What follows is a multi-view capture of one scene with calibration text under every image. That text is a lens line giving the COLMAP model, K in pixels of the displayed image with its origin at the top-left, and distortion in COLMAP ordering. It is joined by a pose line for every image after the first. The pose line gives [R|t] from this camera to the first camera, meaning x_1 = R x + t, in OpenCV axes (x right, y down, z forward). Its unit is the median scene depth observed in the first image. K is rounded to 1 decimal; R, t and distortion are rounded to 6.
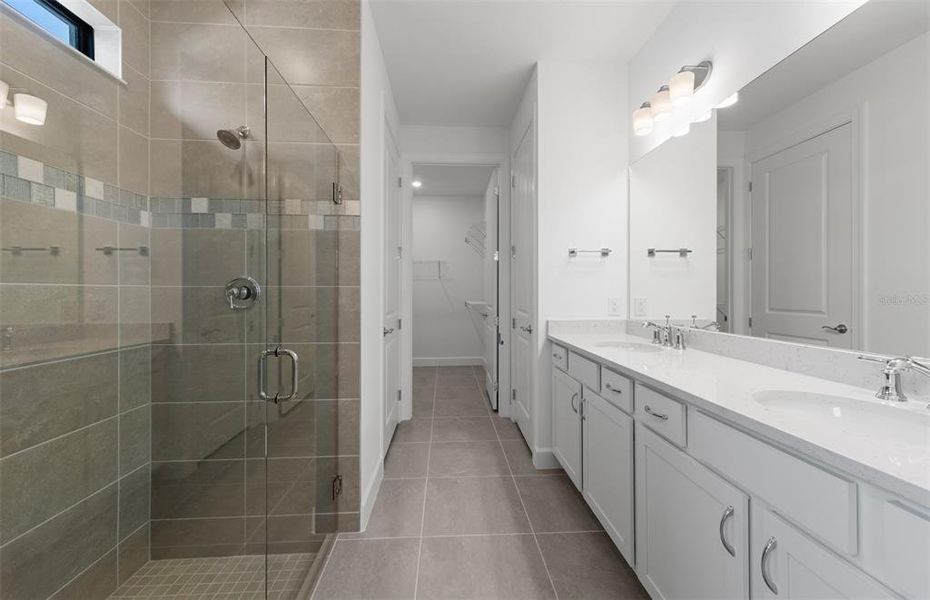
lens RADIAL K [[398.1, 0, 467.0], [0, 398.1, 301.4], [0, 0, 1]] dist [0.006159, -0.000295]
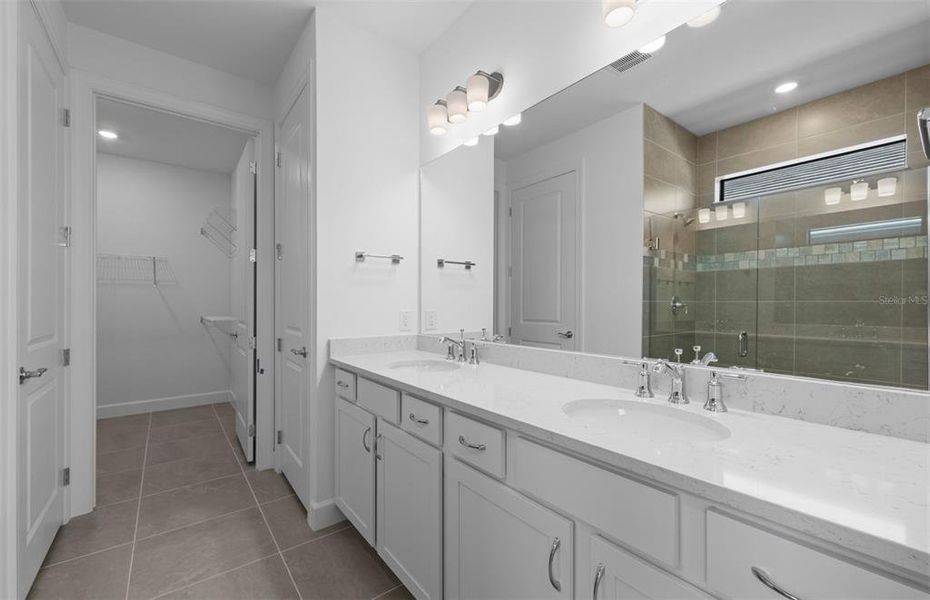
lens RADIAL K [[398.1, 0, 479.7], [0, 398.1, 307.5], [0, 0, 1]] dist [0.006159, -0.000295]
pose [[0.820410, -0.000194, 0.571775, -0.005613], [0.009438, 0.999868, -0.013203, -0.003538], [-0.571697, 0.016228, 0.820304, 0.176214]]
